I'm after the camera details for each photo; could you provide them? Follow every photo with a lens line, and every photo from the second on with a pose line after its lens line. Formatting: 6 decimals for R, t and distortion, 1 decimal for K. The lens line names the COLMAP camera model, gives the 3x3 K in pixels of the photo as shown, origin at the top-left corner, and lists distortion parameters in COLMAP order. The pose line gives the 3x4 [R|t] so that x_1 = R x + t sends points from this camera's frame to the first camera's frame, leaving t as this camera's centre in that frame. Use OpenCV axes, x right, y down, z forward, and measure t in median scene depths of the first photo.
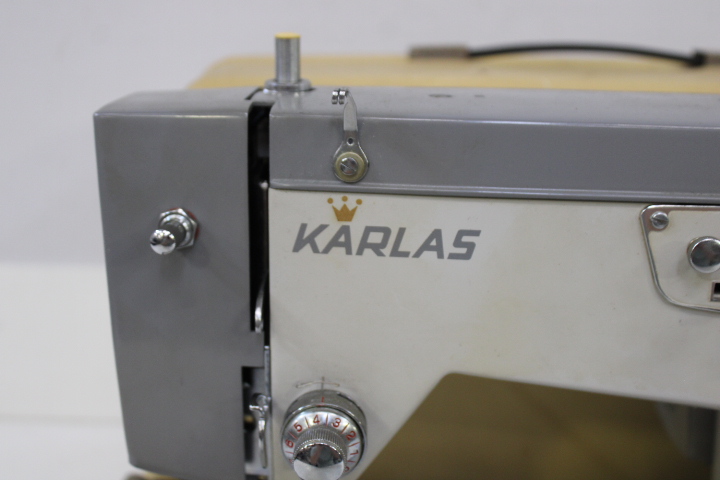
lens RADIAL K [[985.8, 0, 360.0], [0, 985.8, 244.2], [0, 0, 1]] dist [-0.060726, 0.028278]
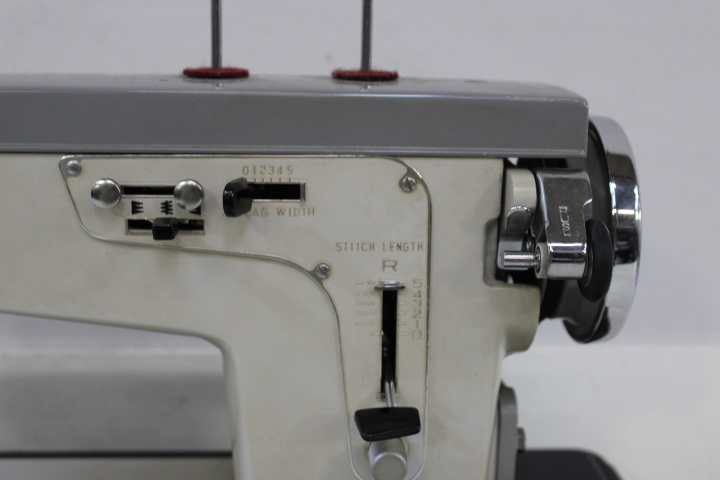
lens RADIAL K [[1027.8, 0, 360.0], [0, 1027.8, 240.0], [0, 0, 1]] dist [-0.050112, -0.094911]
pose [[0.996726, -0.020314, 0.078263, 0.541332], [0.024208, 0.998499, -0.049124, 0.131988], [-0.077148, 0.050858, 0.995722, -0.274922]]
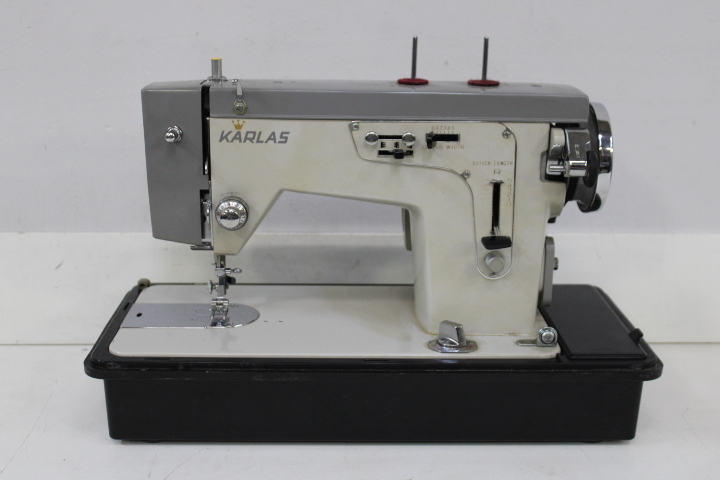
lens RADIAL K [[1027.8, 0, 360.0], [0, 1027.8, 240.0], [0, 0, 1]] dist [-0.050112, -0.094911]
pose [[0.998640, -0.018159, 0.048872, 0.169260], [0.018700, 0.999769, -0.010625, 0.307509], [-0.048668, 0.011525, 0.998749, -1.756377]]
